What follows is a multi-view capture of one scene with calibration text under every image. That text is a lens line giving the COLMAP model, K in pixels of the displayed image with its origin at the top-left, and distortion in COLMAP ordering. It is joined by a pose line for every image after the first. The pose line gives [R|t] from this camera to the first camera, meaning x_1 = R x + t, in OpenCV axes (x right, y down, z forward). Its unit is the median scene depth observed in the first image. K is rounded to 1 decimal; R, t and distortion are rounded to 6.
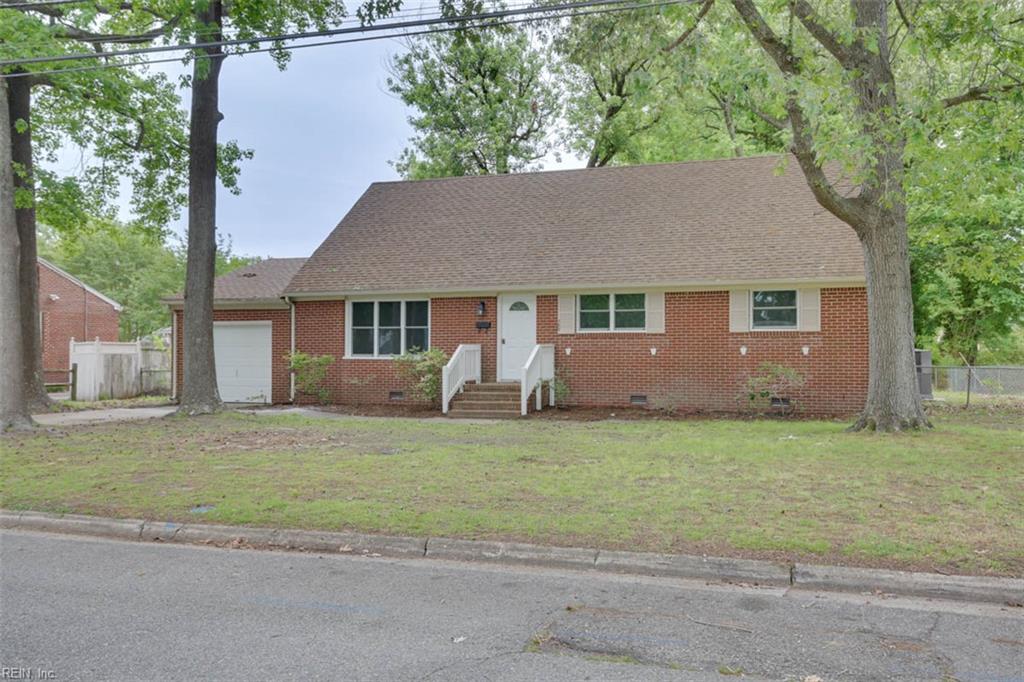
lens RADIAL K [[906.2, 0, 545.3], [0, 906.2, 344.9], [0, 0, 1]] dist [0.024180, 0.009848]
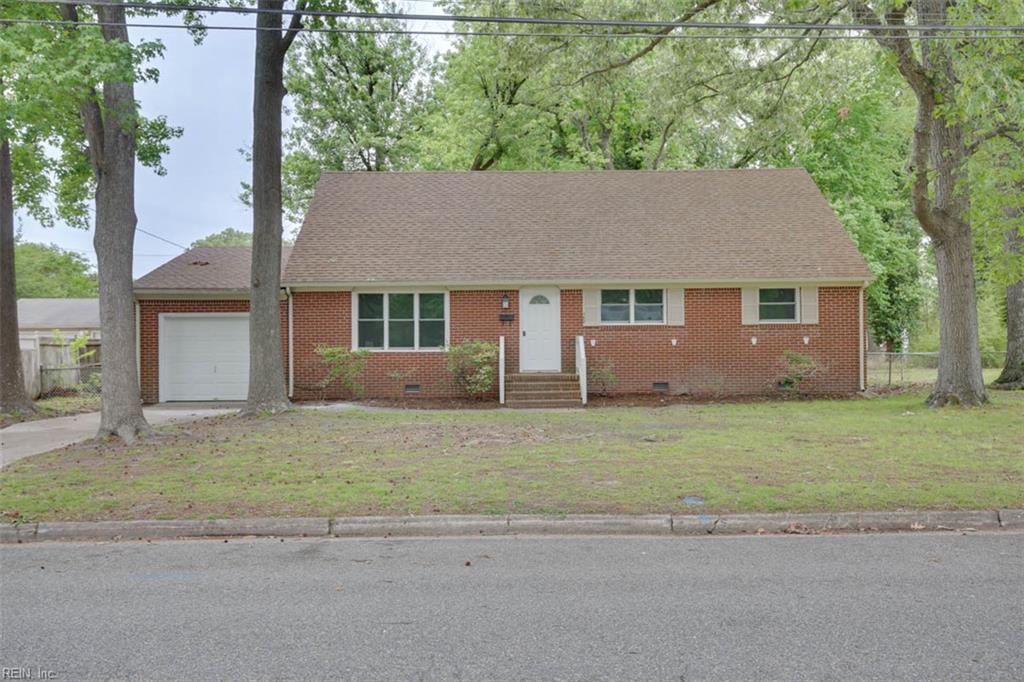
lens RADIAL K [[850.4, 0, 512.0], [0, 850.4, 341.0], [0, 0, 1]] dist [0.016284, 0.006878]
pose [[0.940925, -0.004831, 0.338582, -0.399850], [0.004806, 0.999988, 0.000912, 0.003755], [-0.338582, 0.000770, 0.940937, 0.095512]]
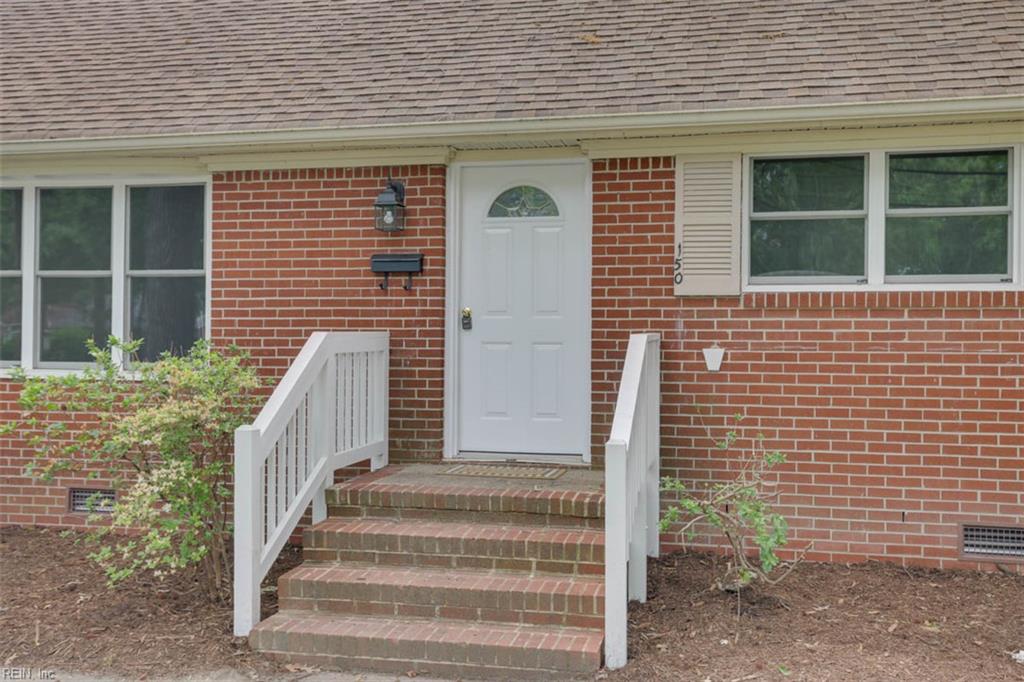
lens RADIAL K [[949.7, 0, 512.0], [0, 949.7, 341.0], [0, 0, 1]] dist [0.037484, -0.002023]
pose [[0.993585, 0.006019, 0.112924, -0.068107], [-0.006682, 0.999963, 0.005488, 0.000519], [-0.112887, -0.006207, 0.993588, 0.717570]]
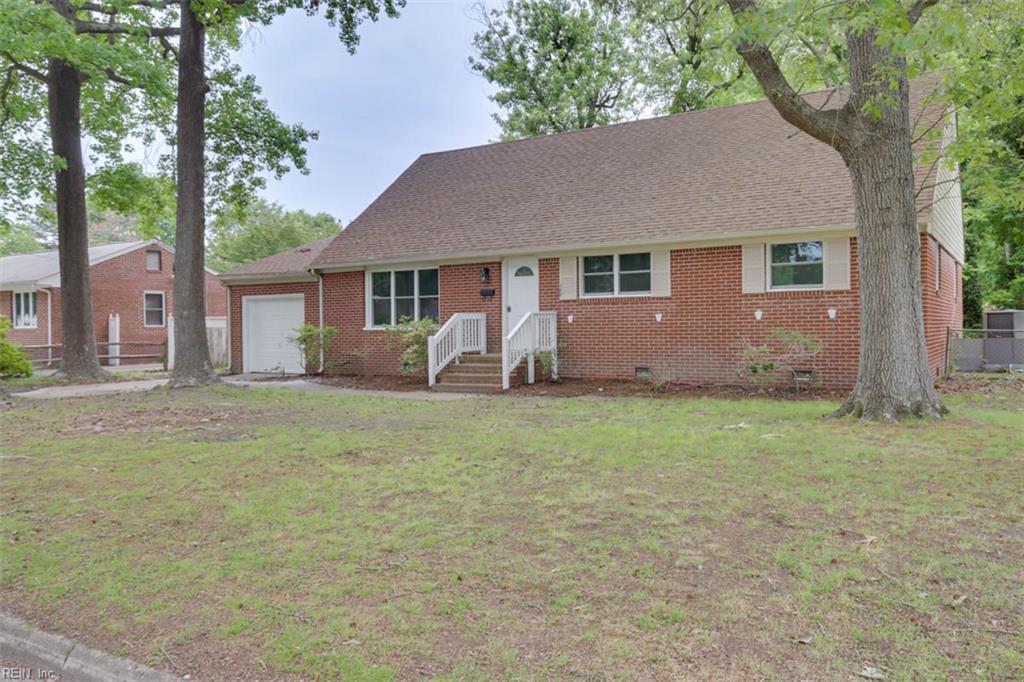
lens RADIAL K [[805.7, 0, 534.4], [0, 805.7, 328.4], [0, 0, 1]] dist [0.011217, 0.002895]
pose [[0.972046, -0.011941, -0.234488, 0.179491], [0.015363, 0.999800, 0.012773, 0.005780], [0.234288, -0.016018, 0.972035, 0.203282]]
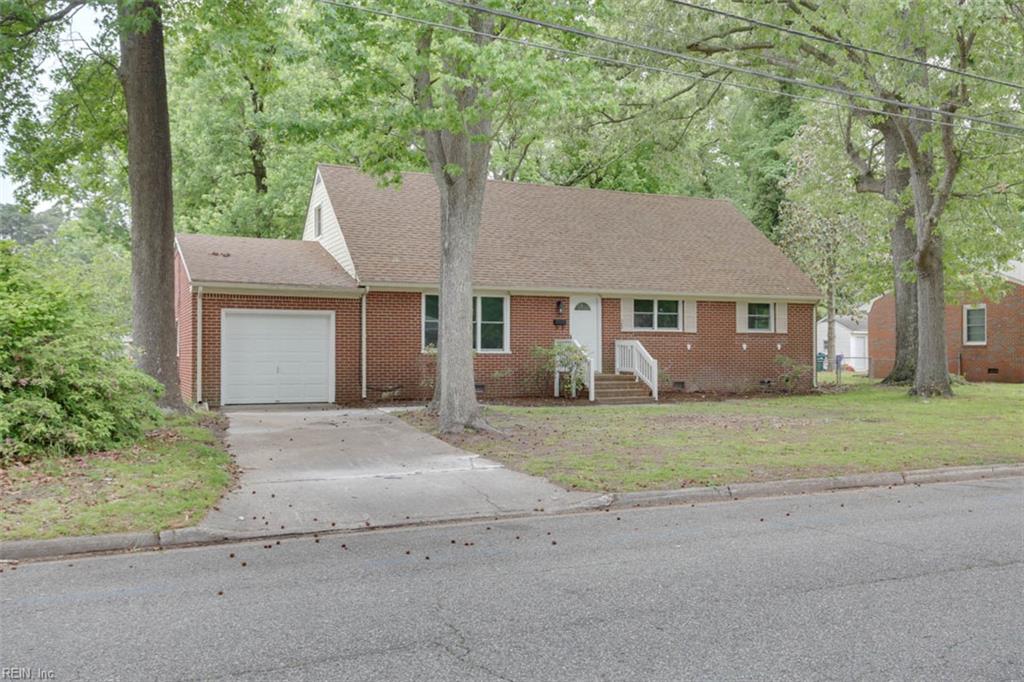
lens RADIAL K [[906.2, 0, 545.3], [0, 906.2, 344.9], [0, 0, 1]] dist [0.024180, 0.009848]
pose [[0.713541, 0.006696, 0.700581, -0.878987], [-0.008558, 0.999963, -0.000841, 0.006933], [-0.700561, -0.005395, 0.713572, 0.230714]]
